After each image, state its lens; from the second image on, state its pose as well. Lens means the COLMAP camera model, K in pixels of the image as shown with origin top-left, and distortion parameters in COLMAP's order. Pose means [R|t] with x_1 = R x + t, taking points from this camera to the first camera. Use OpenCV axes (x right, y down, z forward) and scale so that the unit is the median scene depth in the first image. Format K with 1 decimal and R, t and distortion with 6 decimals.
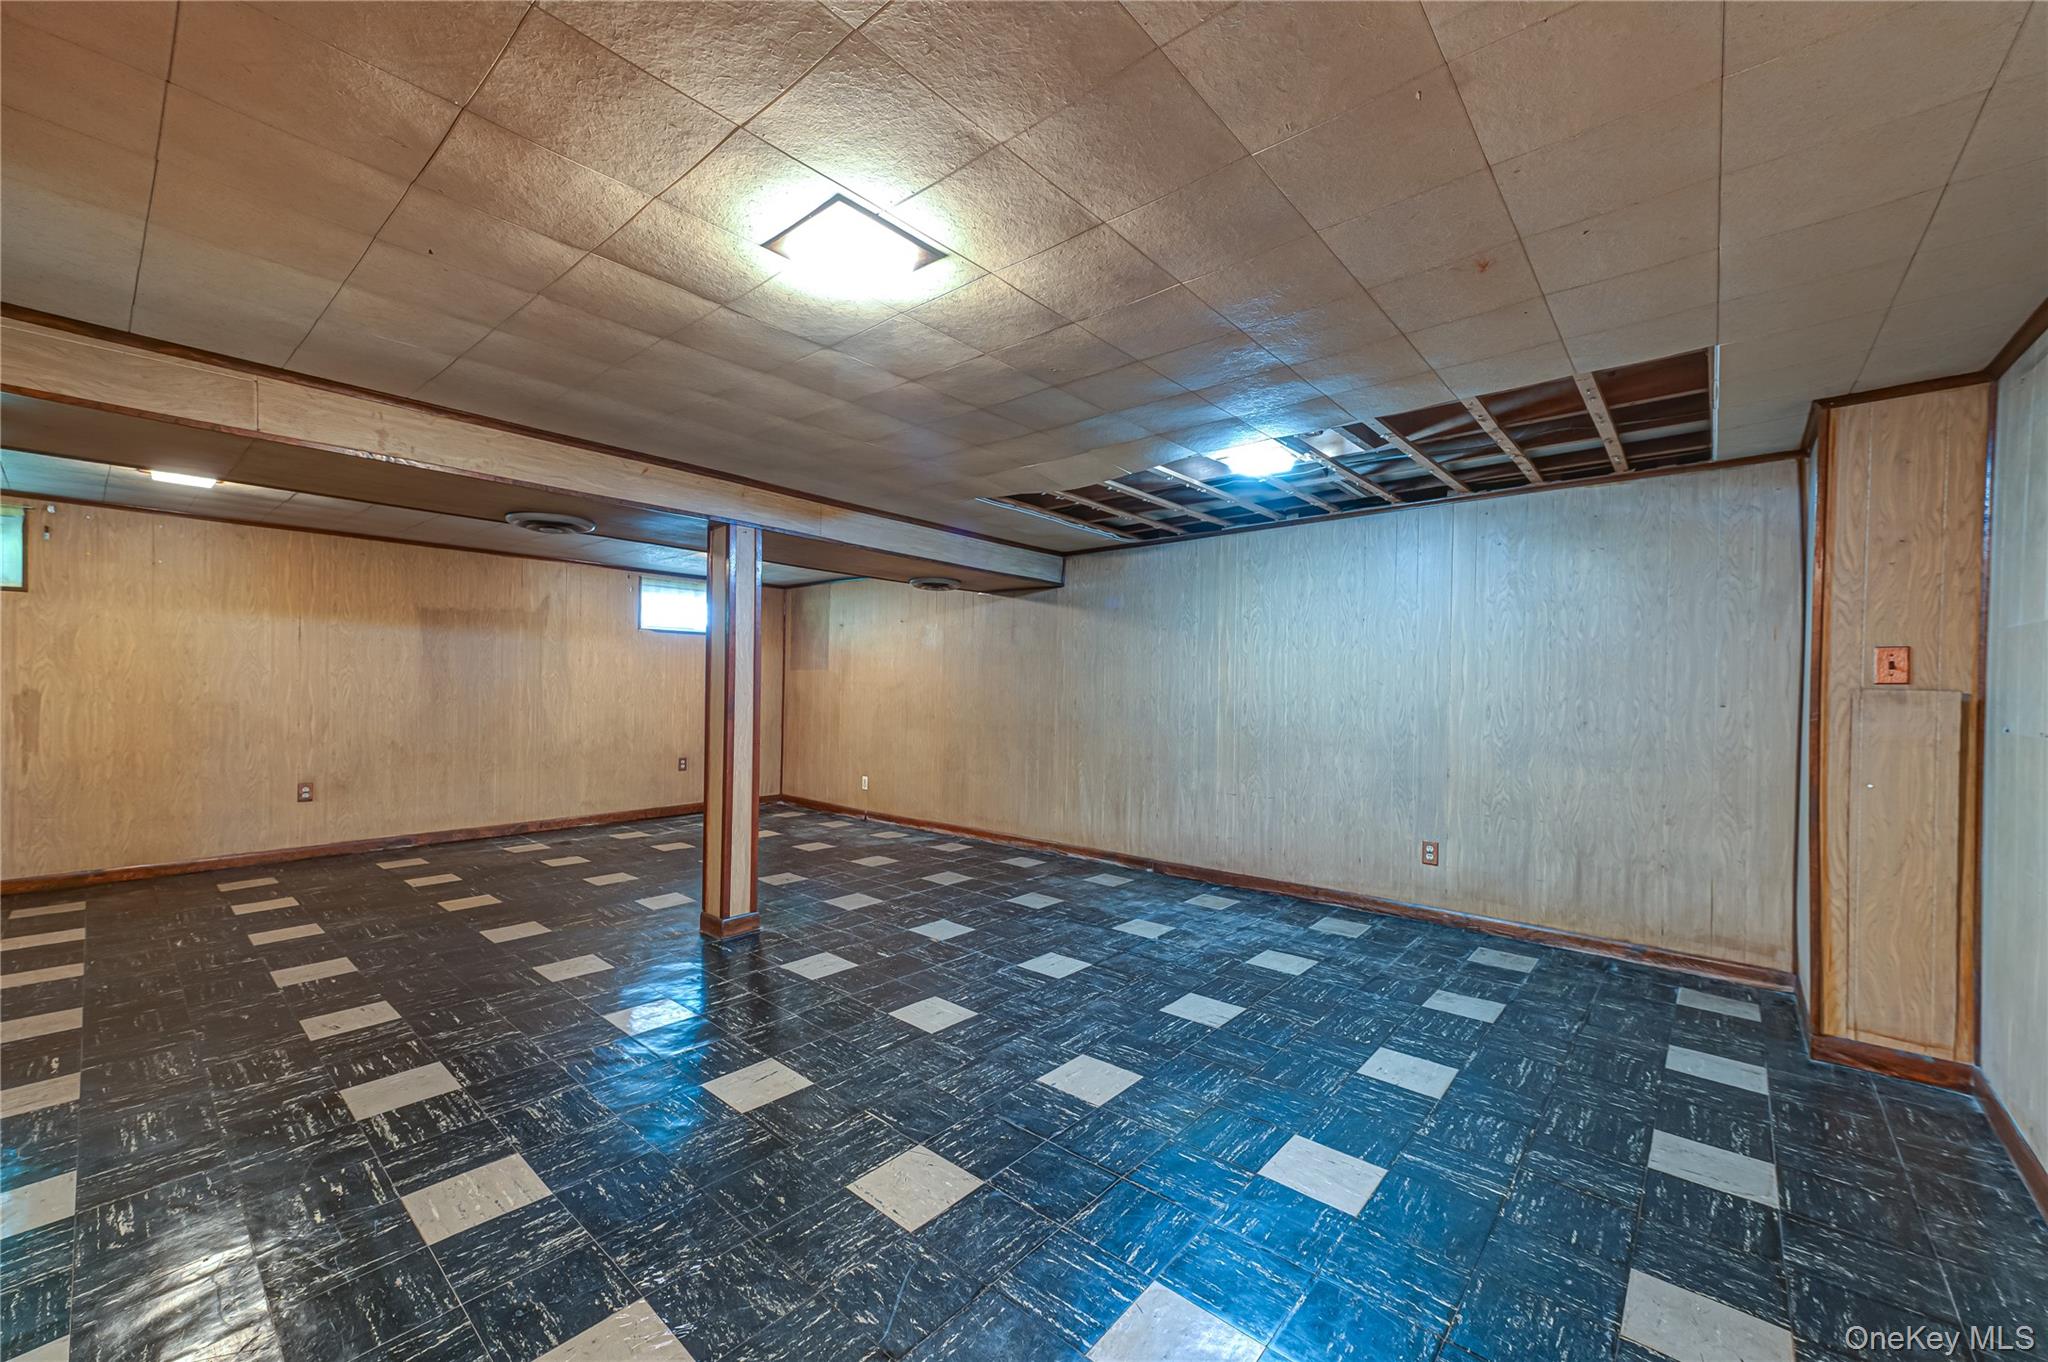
lens RADIAL K [[794.6, 0, 1016.2], [0, 794.6, 691.5], [0, 0, 1]] dist [0.001983, 0.000375]
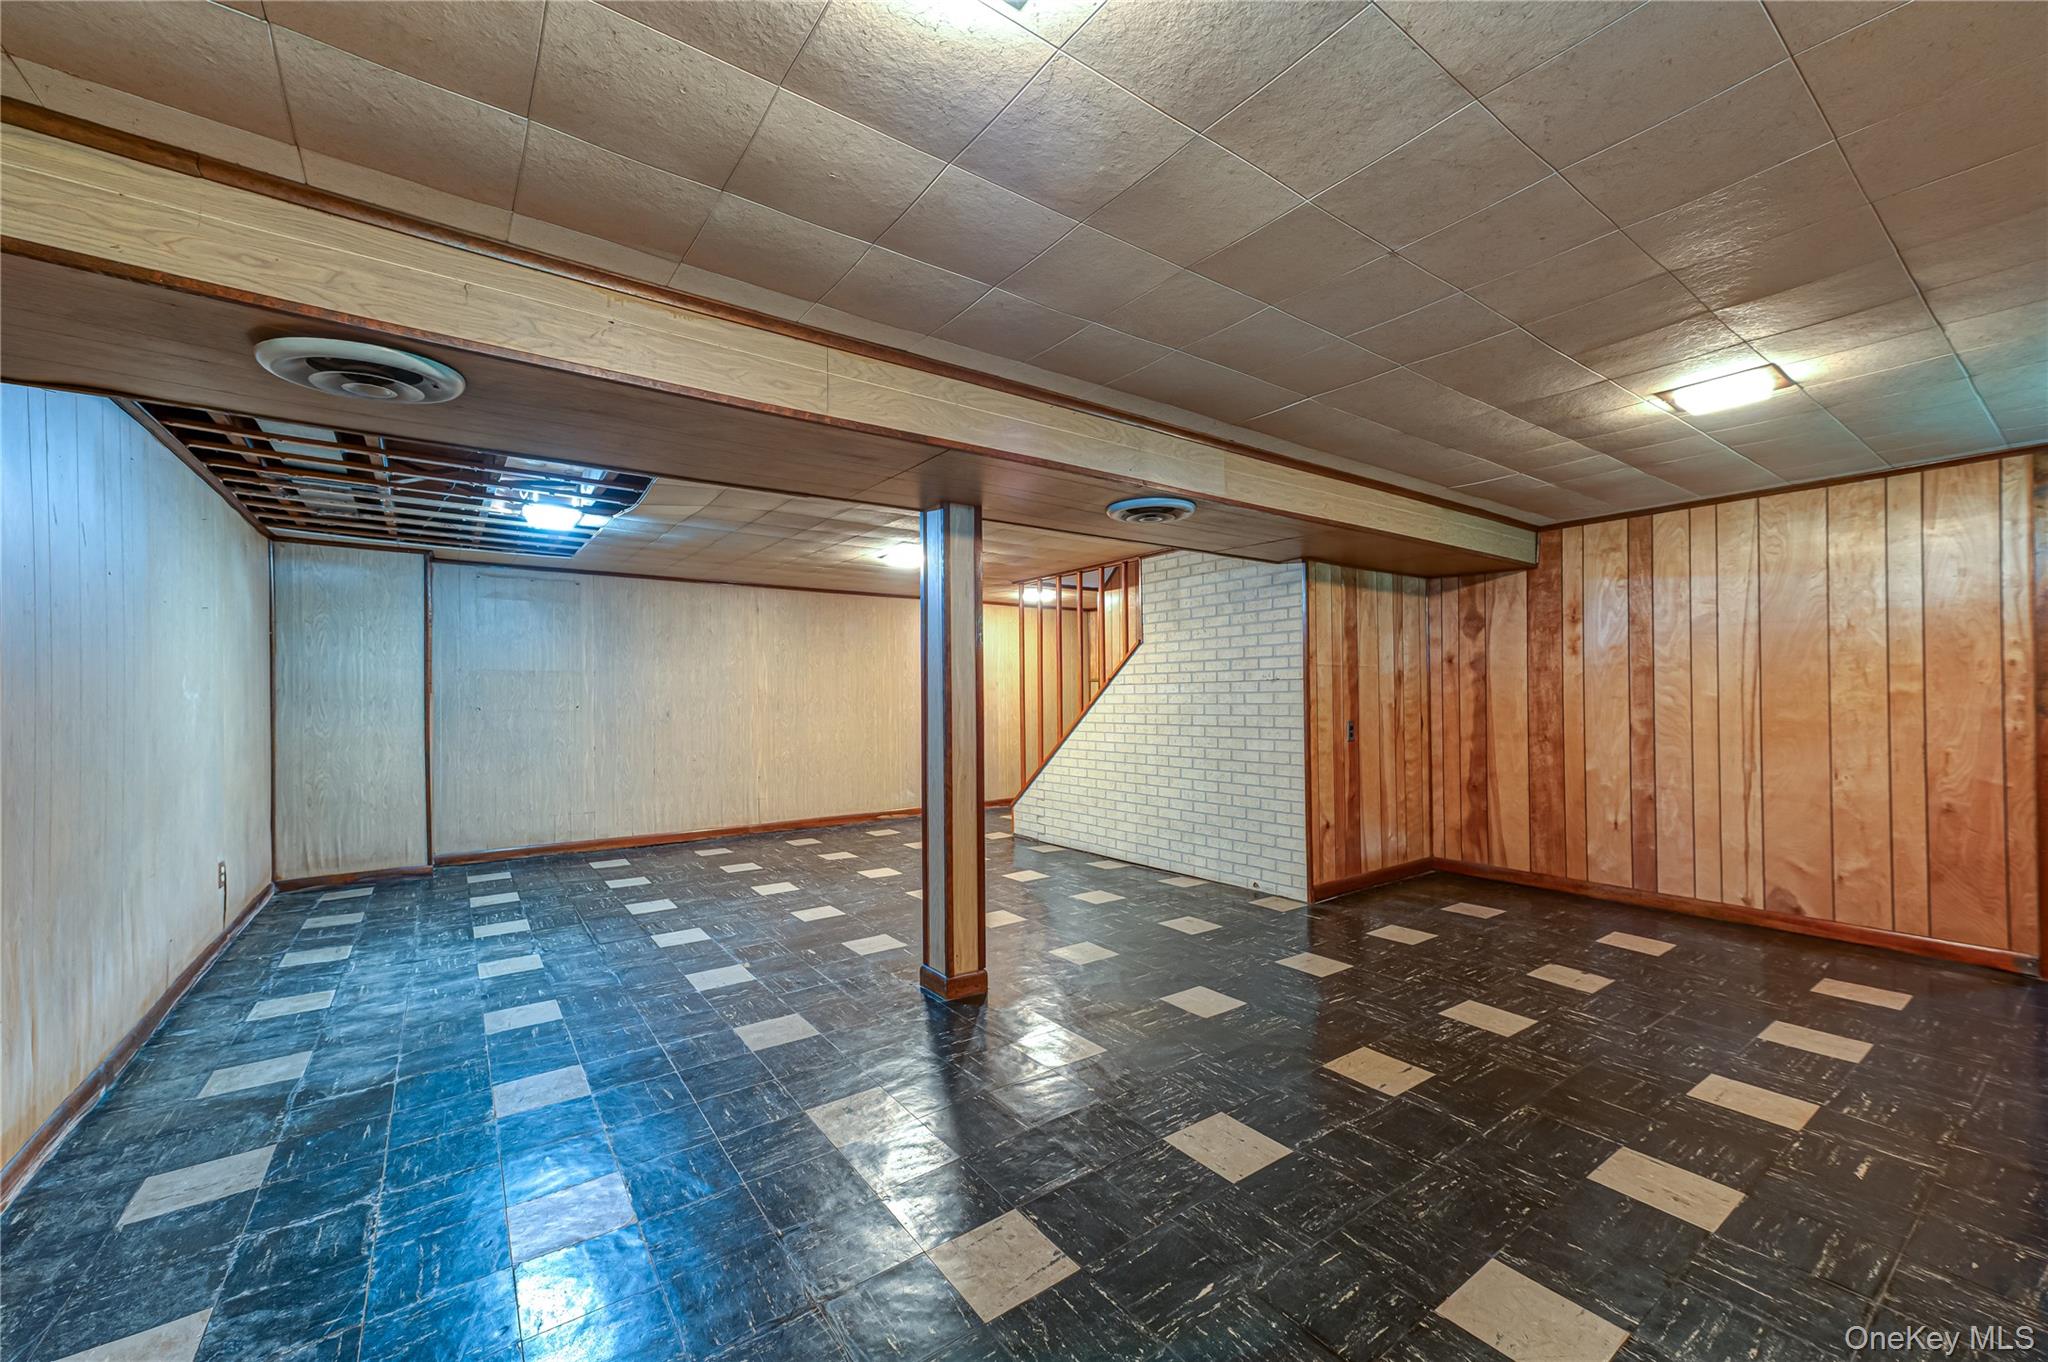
lens RADIAL K [[794.6, 0, 1016.2], [0, 794.6, 691.5], [0, 0, 1]] dist [0.001983, 0.000375]
pose [[-0.973120, -0.006605, 0.230203, -0.594216], [-0.006367, 0.999978, 0.001778, -0.015237], [-0.230210, 0.000264, -0.973141, 1.736807]]
